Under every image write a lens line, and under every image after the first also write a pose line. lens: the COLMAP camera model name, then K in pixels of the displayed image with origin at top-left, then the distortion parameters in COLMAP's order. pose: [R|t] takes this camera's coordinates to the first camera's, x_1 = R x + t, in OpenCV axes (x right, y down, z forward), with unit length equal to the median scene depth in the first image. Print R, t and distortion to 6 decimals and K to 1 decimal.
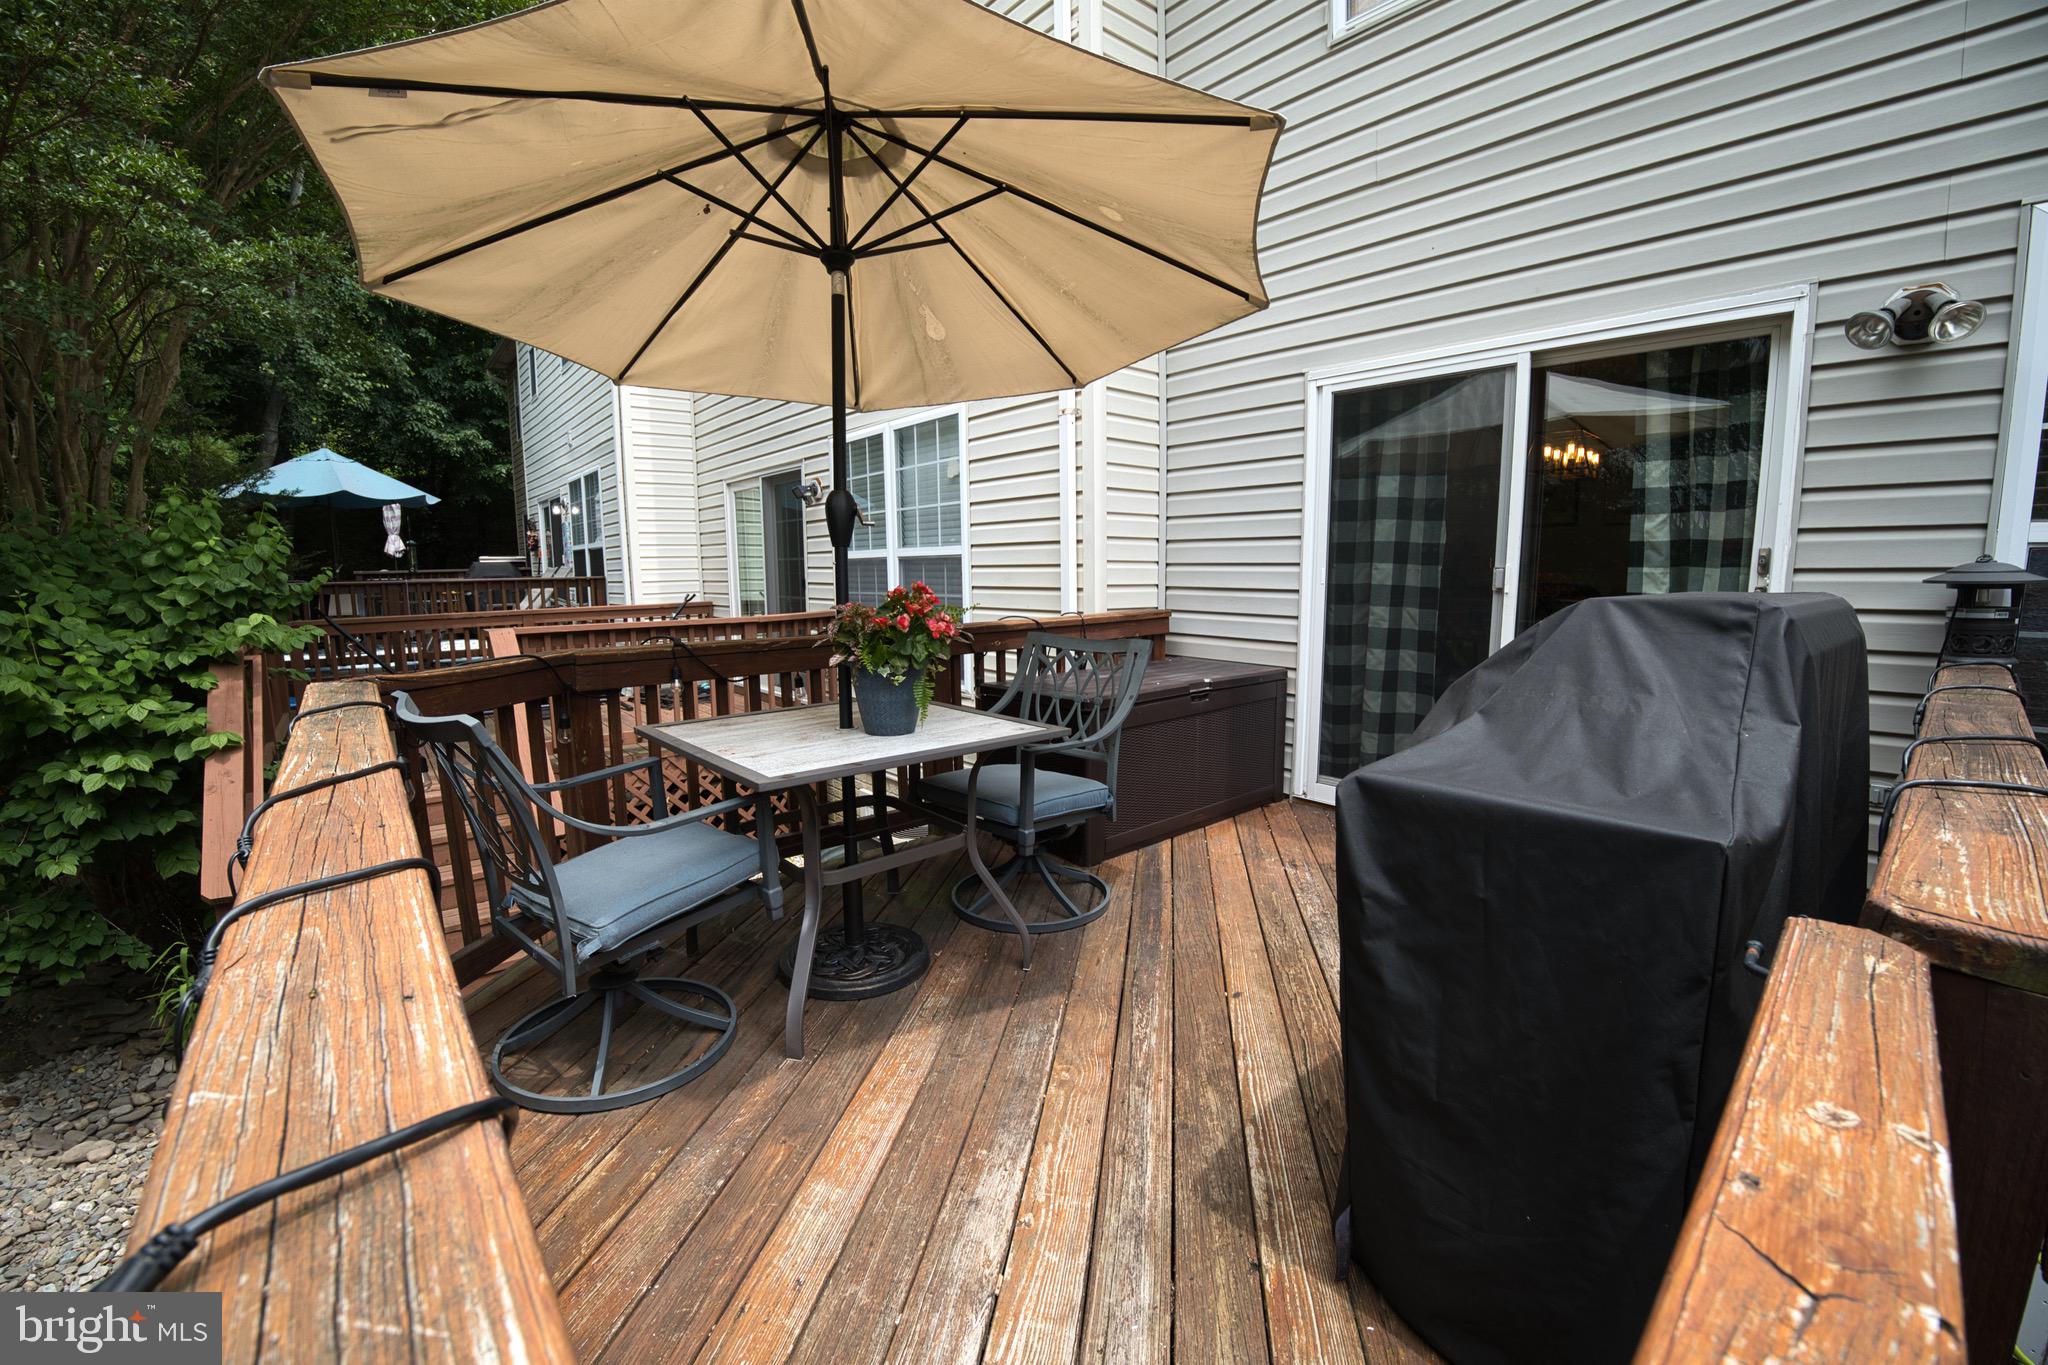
lens RADIAL K [[842.4, 0, 1024.0], [0, 842.4, 682.5], [0, 0, 1]] dist [-0.062166, 0.008982]
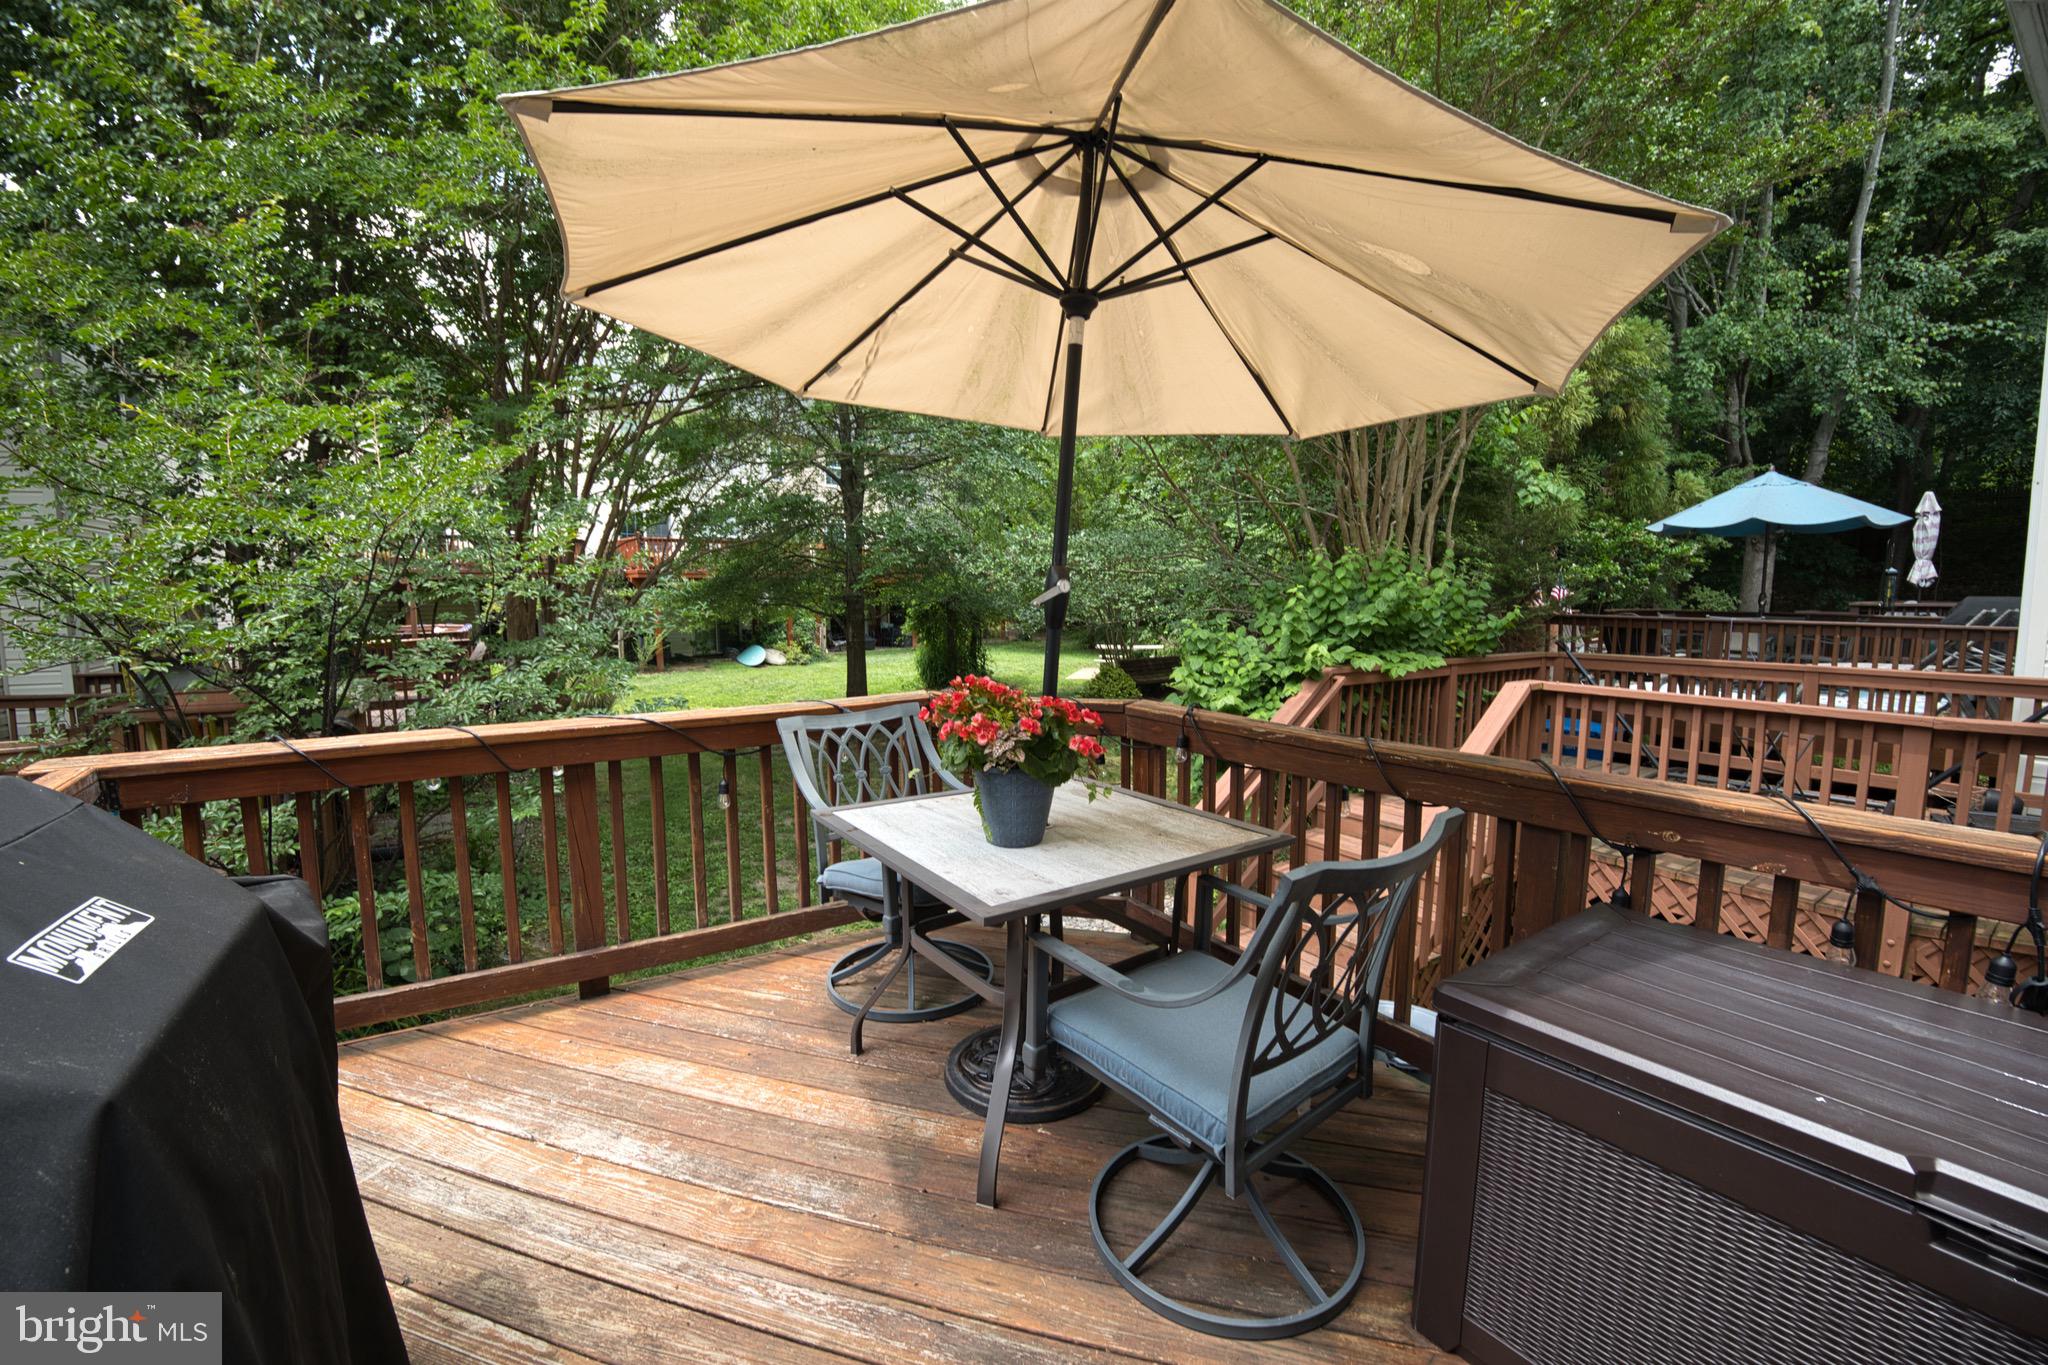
lens RADIAL K [[842.4, 0, 1024.0], [0, 842.4, 682.5], [0, 0, 1]] dist [-0.062166, 0.008982]
pose [[-0.122108, 0.117434, -0.985545, 0.522554], [-0.135767, 0.981665, 0.133793, -0.169151], [0.983187, 0.150141, -0.103926, 0.818536]]
